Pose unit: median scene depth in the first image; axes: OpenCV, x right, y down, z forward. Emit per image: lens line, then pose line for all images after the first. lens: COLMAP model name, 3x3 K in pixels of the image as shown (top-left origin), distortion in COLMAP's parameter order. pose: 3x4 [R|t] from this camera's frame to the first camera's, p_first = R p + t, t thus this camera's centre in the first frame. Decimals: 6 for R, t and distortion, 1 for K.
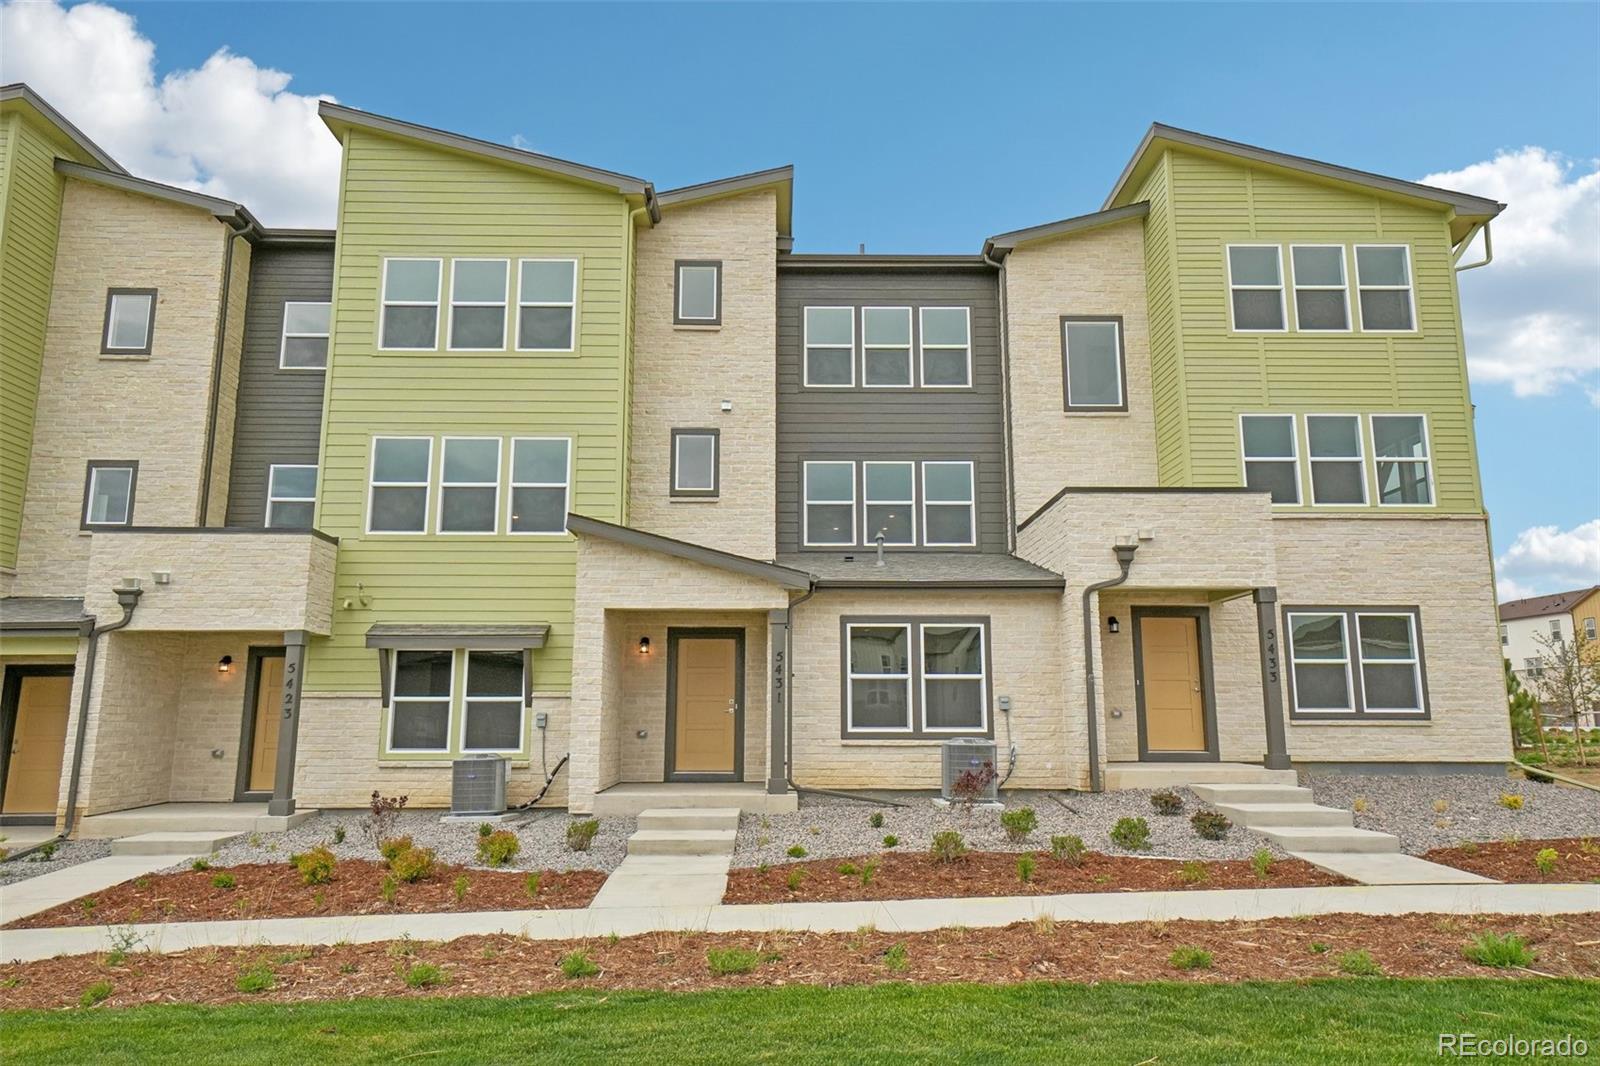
lens RADIAL K [[1128.8, 0, 785.6], [0, 1128.8, 545.6], [0, 0, 1]] dist [0.029455, 0.002932]
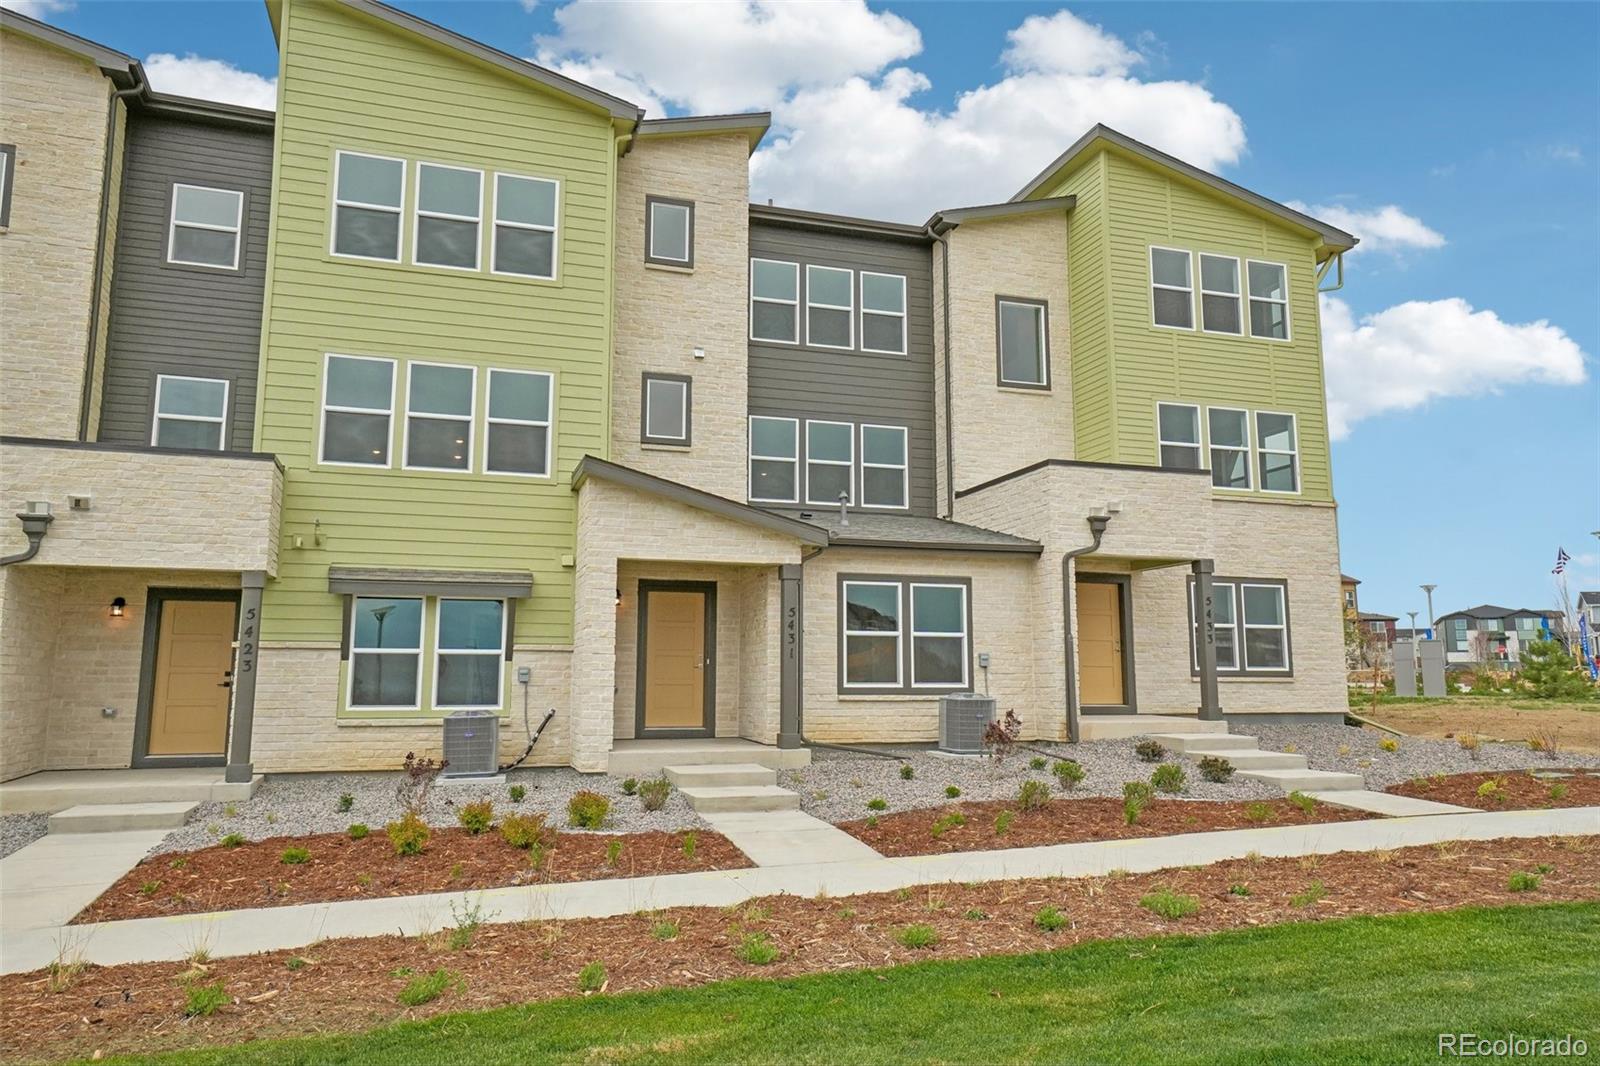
lens RADIAL K [[1128.8, 0, 795.5], [0, 1128.8, 544.3], [0, 0, 1]] dist [0.029455, 0.002932]
pose [[0.955269, 0.037851, 0.293305, -0.265482], [-0.048727, 0.998366, 0.029860, 0.007465], [-0.291695, -0.042816, 0.955553, 0.043444]]
